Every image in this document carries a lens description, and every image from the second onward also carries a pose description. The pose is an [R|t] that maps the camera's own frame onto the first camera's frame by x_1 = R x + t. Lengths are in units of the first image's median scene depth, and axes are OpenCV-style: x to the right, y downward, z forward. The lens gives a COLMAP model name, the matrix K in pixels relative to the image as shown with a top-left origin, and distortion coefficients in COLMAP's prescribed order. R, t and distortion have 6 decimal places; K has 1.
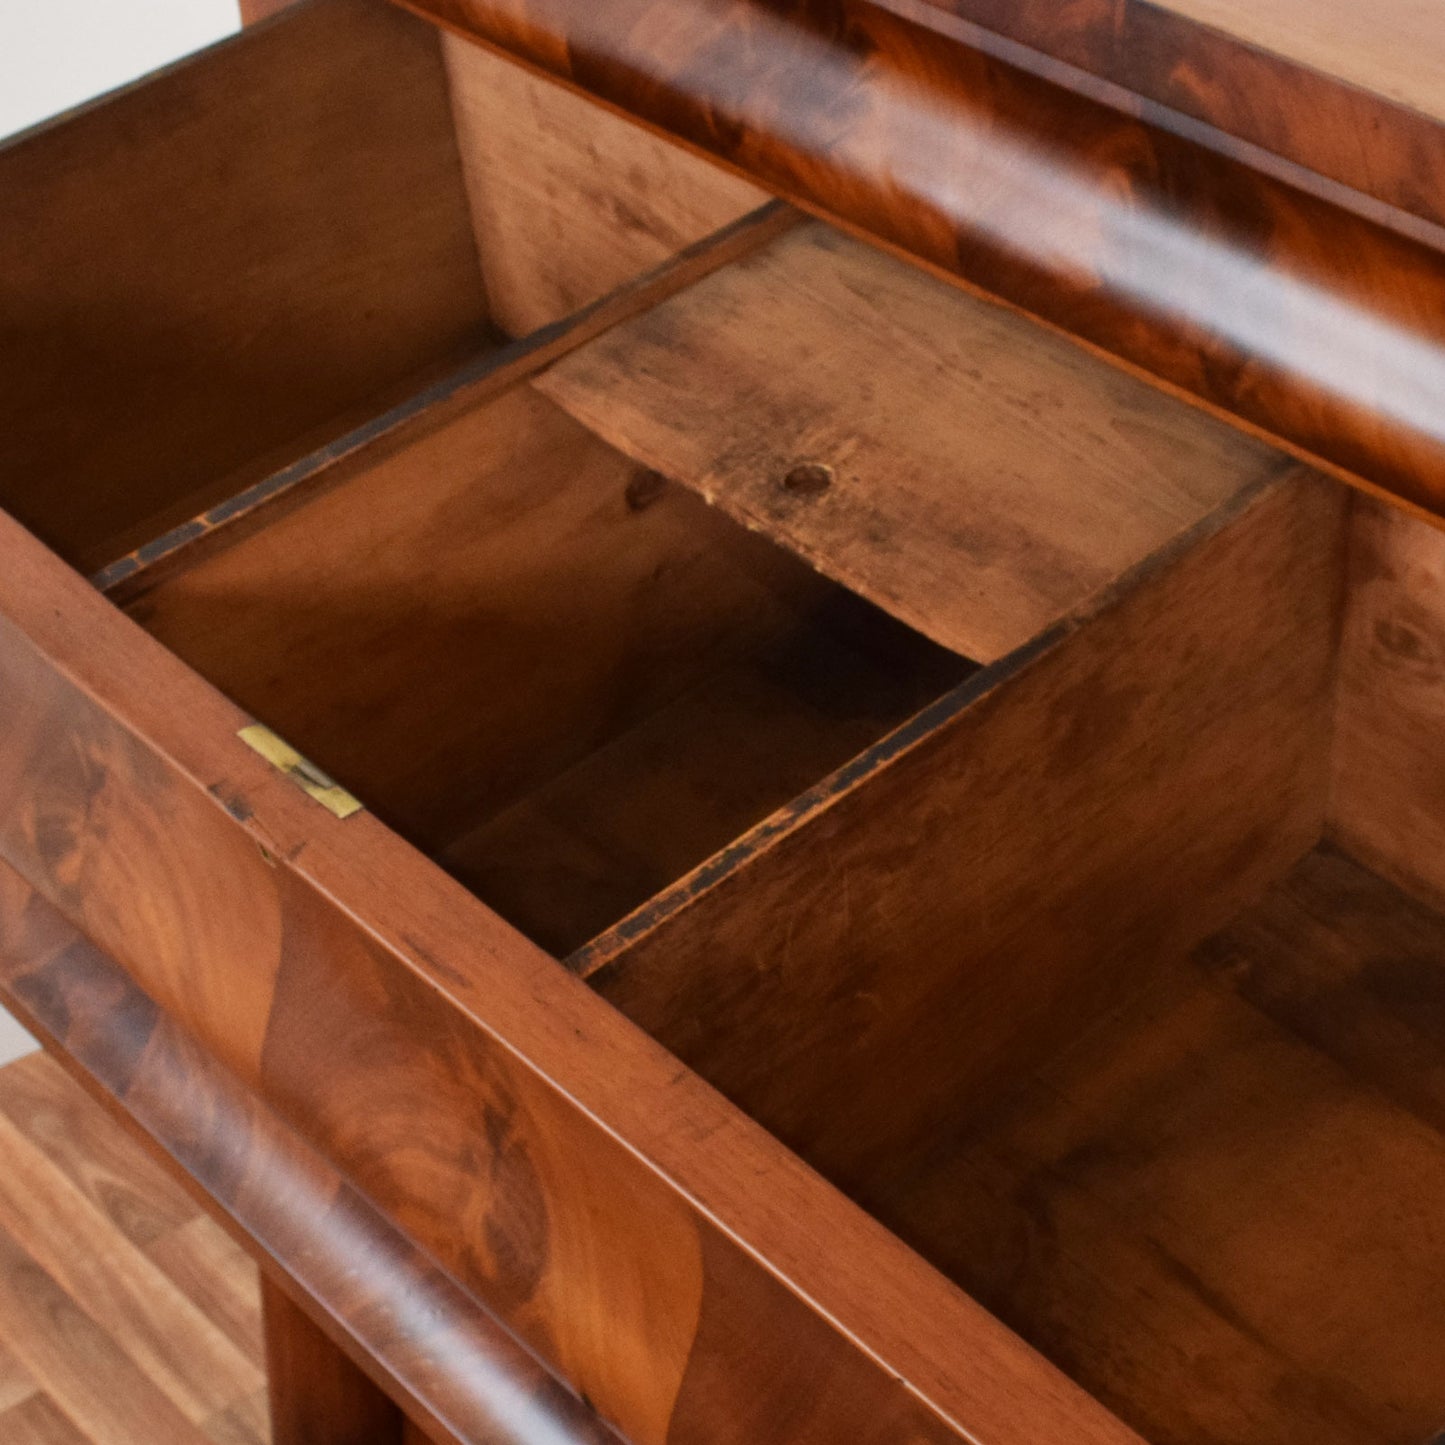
lens RADIAL K [[2483.6, 0, 722.9], [0, 2483.6, 745.1], [0, 0, 1]] dist [-0.006738, -0.053490]
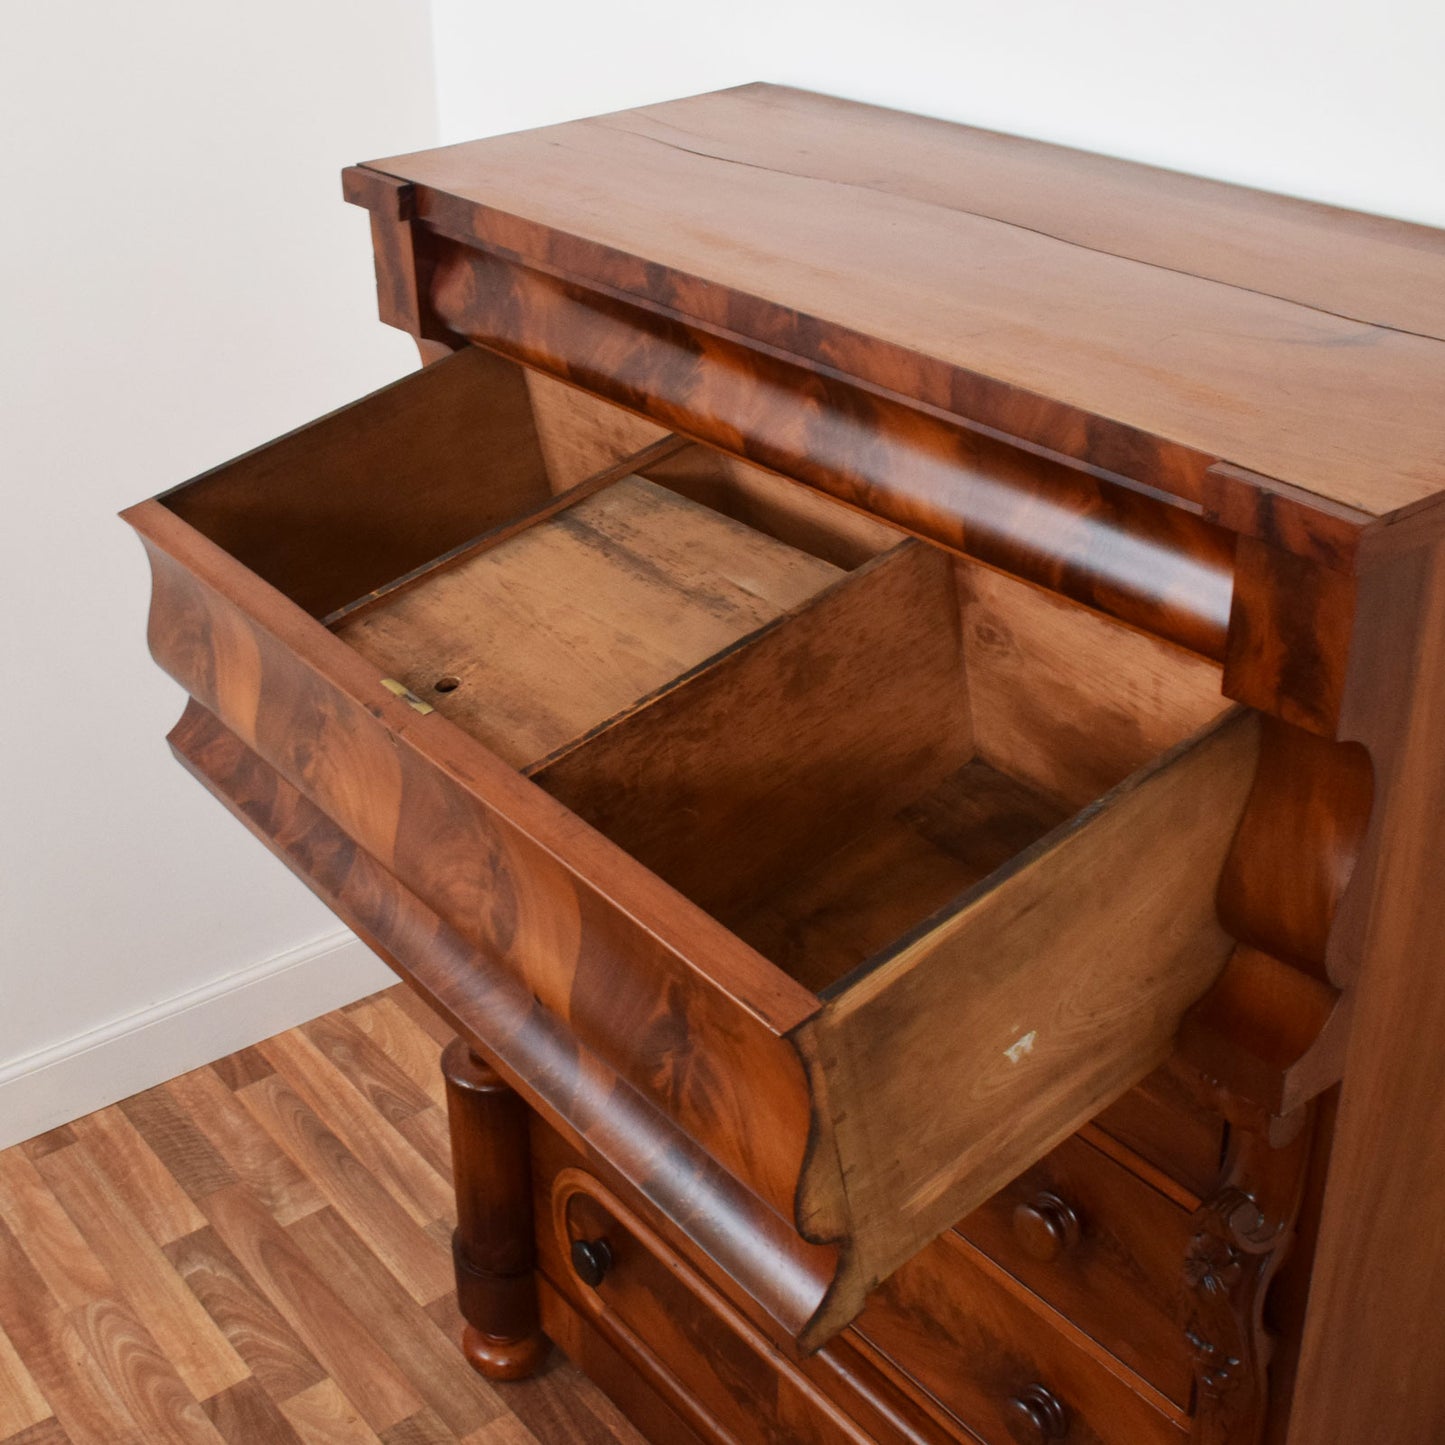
lens RADIAL K [[2039.3, 0, 568.6], [0, 2039.3, 626.6], [0, 0, 1]] dist [-0.015198, 0.000533]
pose [[0.979781, -0.036234, -0.196767, 0.272530], [-0.001917, 0.981719, -0.190326, 0.252842], [0.200066, 0.186855, 0.961800, -0.566331]]
